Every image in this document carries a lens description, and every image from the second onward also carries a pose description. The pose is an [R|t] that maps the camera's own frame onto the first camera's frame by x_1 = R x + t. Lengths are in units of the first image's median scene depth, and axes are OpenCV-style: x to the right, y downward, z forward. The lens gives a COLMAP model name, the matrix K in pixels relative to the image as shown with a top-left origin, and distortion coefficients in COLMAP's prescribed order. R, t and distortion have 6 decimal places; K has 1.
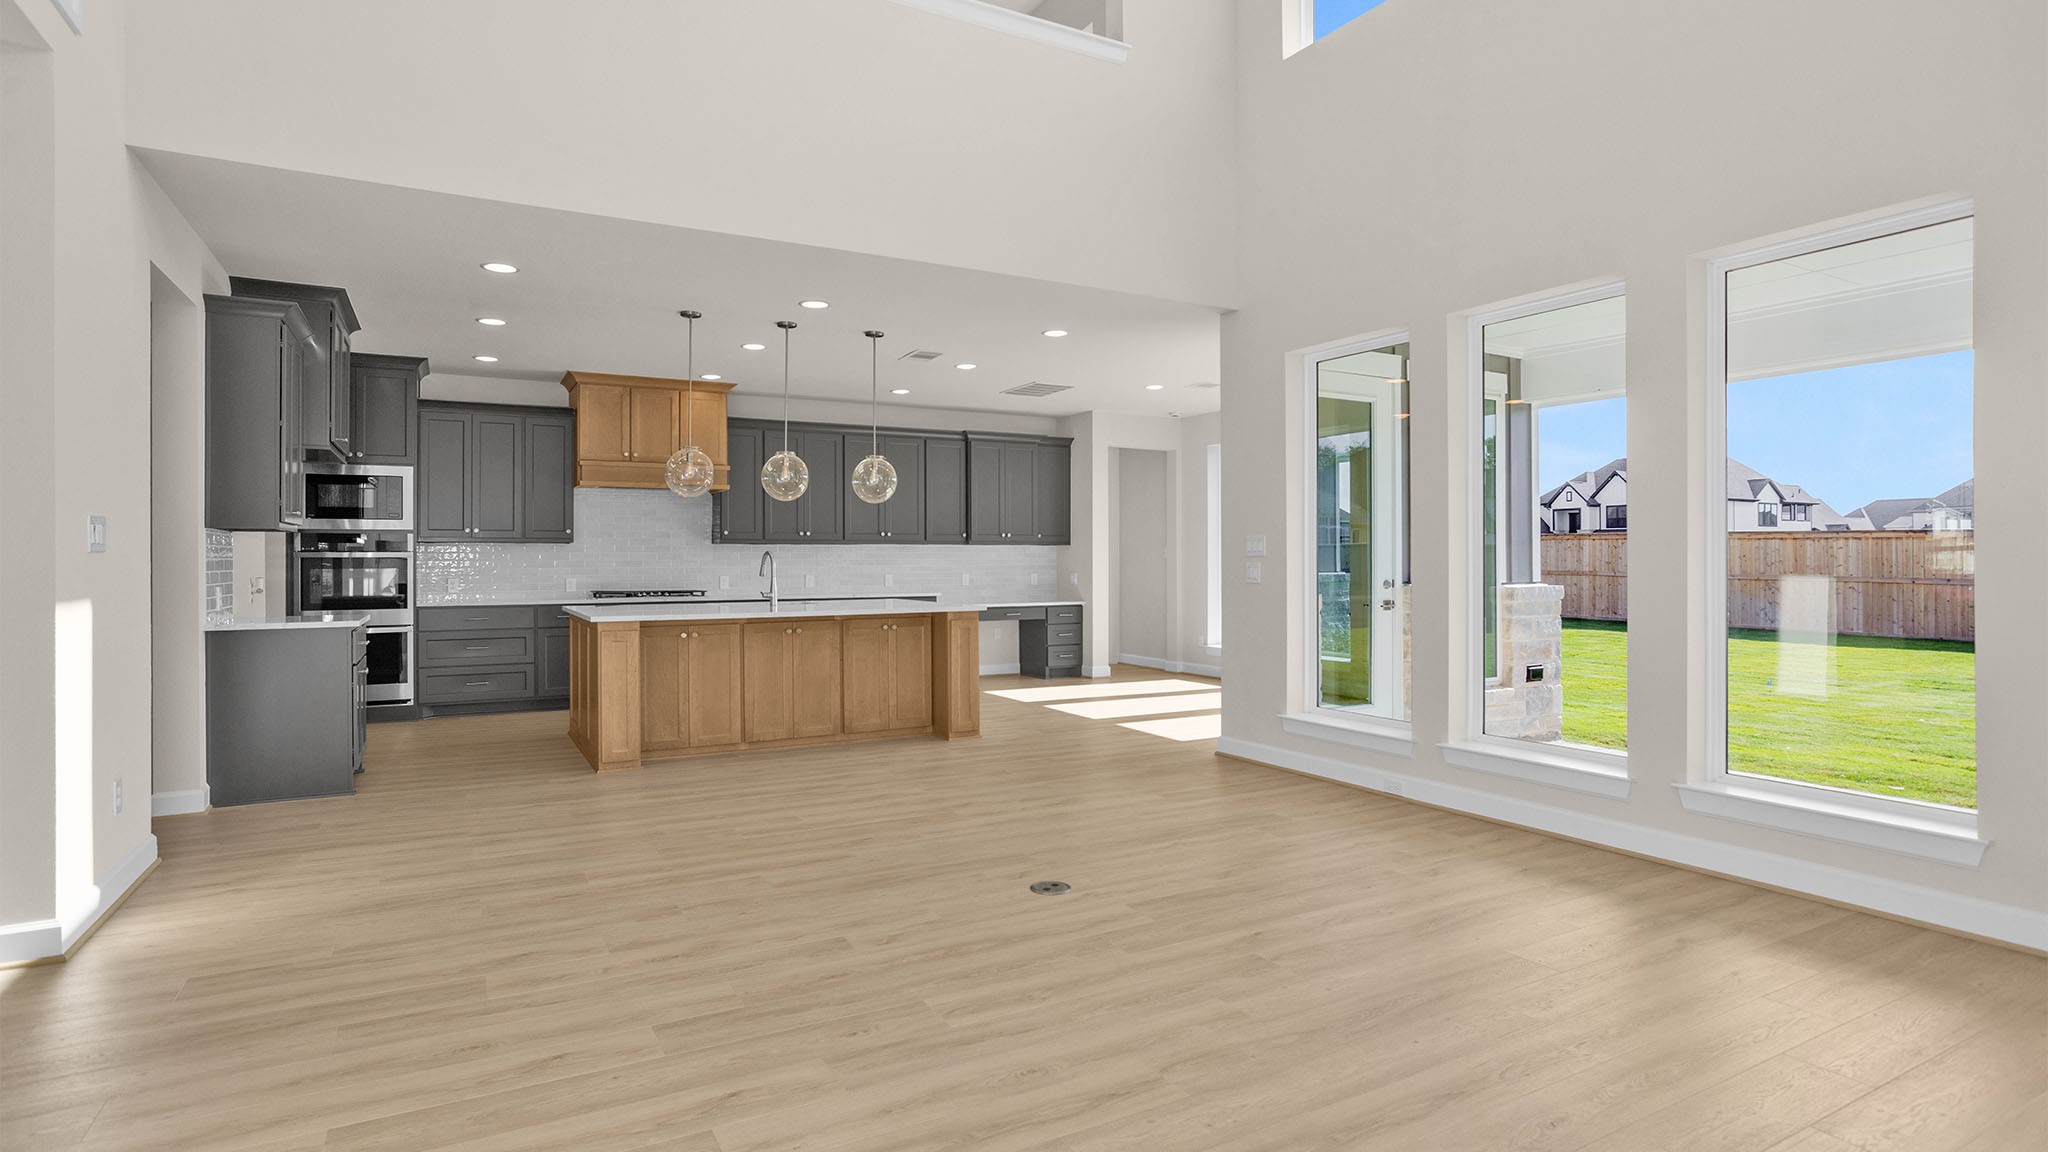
lens RADIAL K [[1024.9, 0, 1015.9], [0, 1024.9, 562.2], [0, 0, 1]] dist [0.001706, 0.000931]
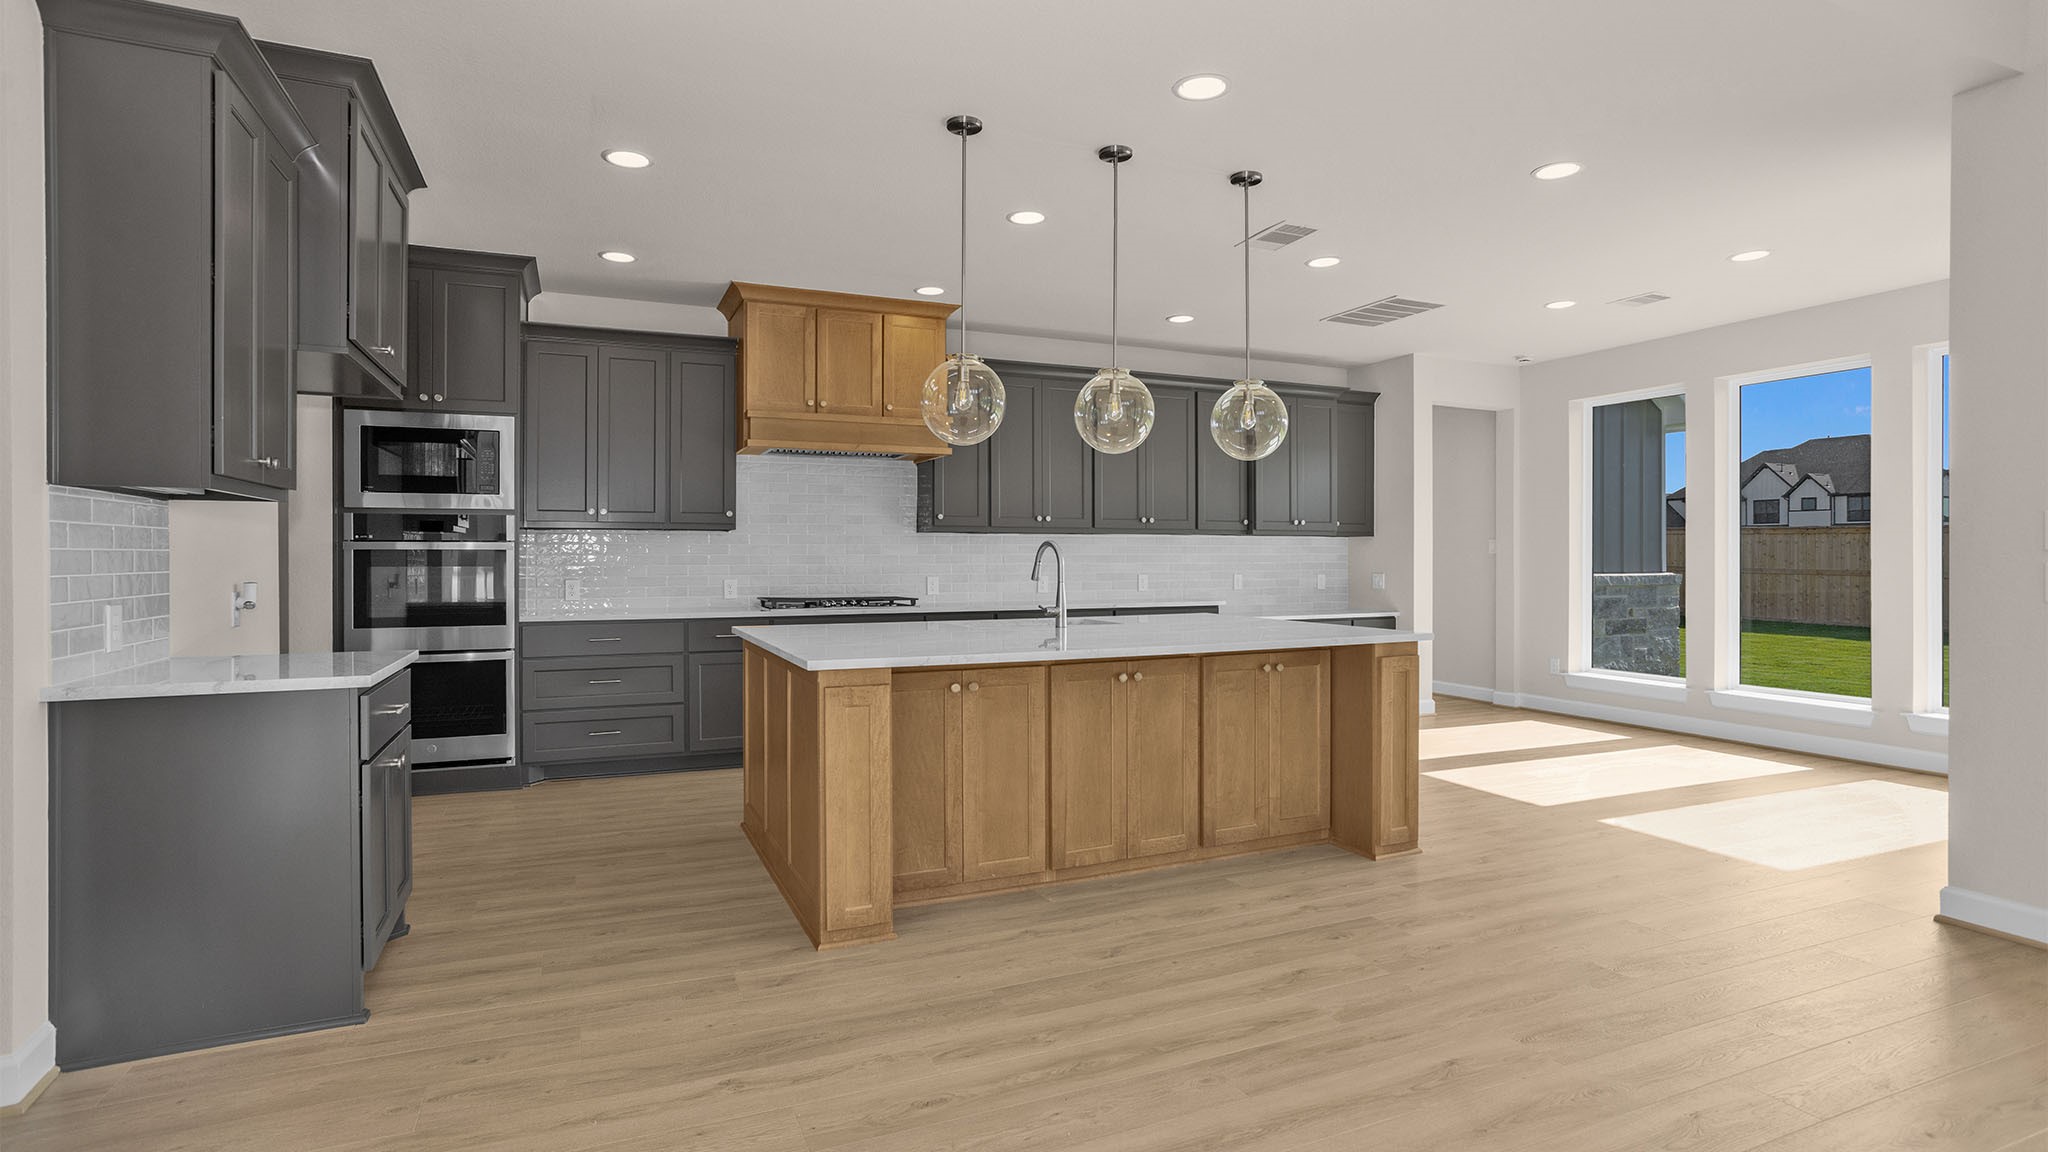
lens RADIAL K [[929.6, 0, 1019.5], [0, 929.6, 563.9], [0, 0, 1]] dist [-0.008475, 0.003145]
pose [[0.997718, 0.003082, -0.067445, -0.227546], [-0.002655, 0.999976, 0.006416, -0.000246], [0.067463, -0.006222, 0.997702, 0.439272]]
